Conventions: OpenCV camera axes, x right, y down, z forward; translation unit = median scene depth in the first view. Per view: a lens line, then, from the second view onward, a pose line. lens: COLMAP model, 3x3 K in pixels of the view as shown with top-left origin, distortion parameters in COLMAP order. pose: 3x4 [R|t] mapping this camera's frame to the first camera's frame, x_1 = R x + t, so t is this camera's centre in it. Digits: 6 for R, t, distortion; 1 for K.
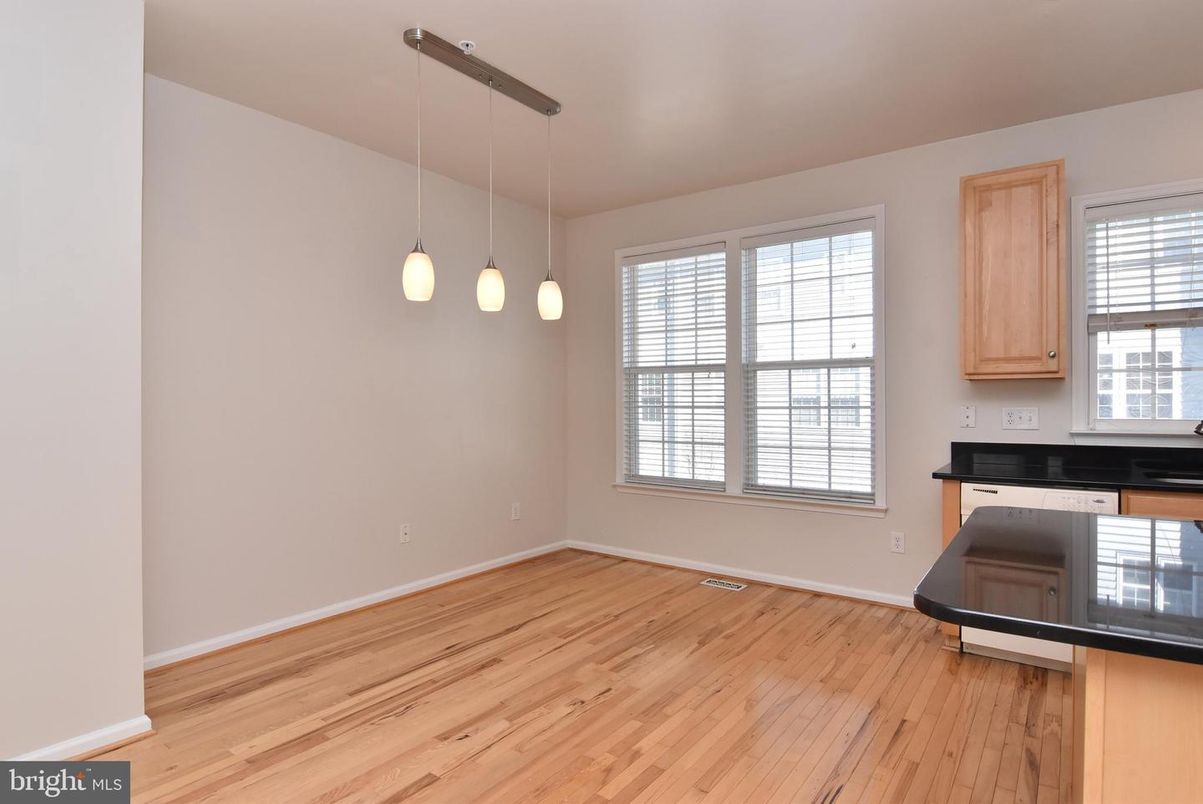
lens RADIAL K [[640.1, 0, 605.8], [0, 640.1, 402.0], [0, 0, 1]] dist [0.003234, -0.015994]
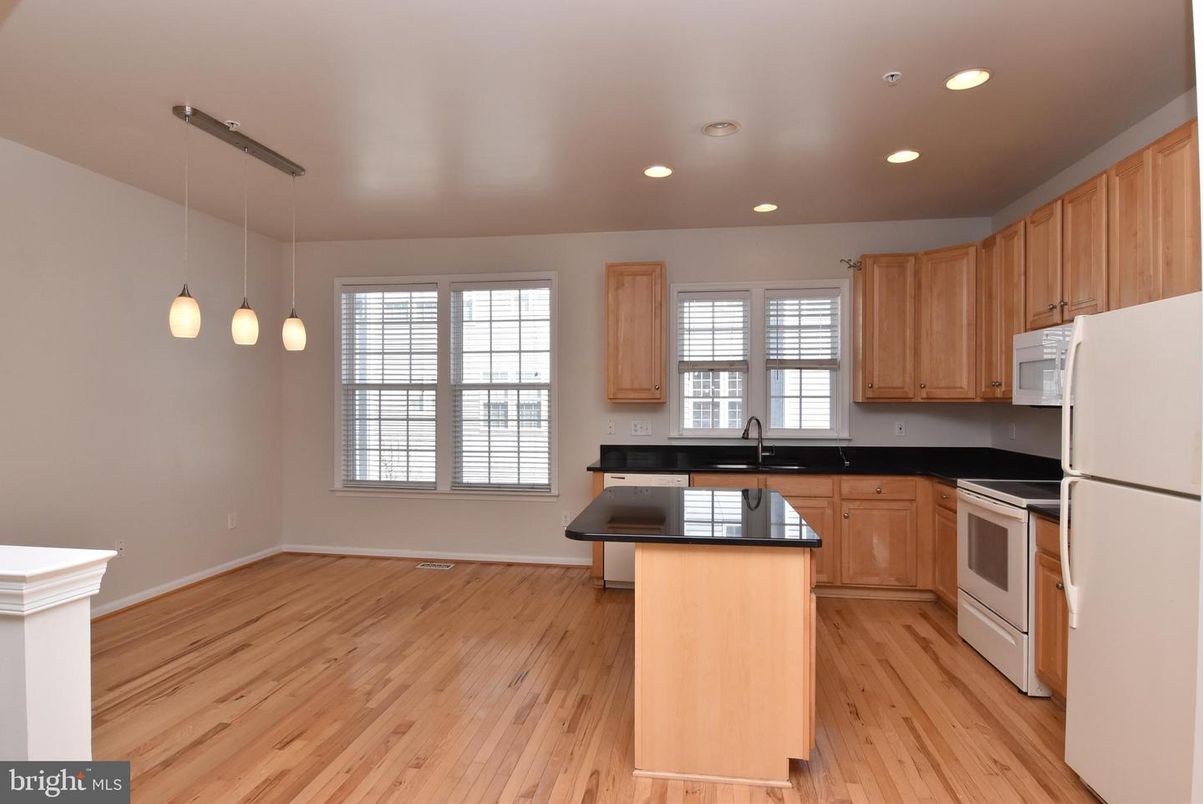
lens RADIAL K [[640.1, 0, 605.8], [0, 640.1, 402.0], [0, 0, 1]] dist [0.003234, -0.015994]
pose [[0.887744, 0.003977, 0.460320, -0.110446], [-0.003597, 0.999992, -0.001702, -0.031904], [-0.460323, -0.000145, 0.887751, -0.282485]]
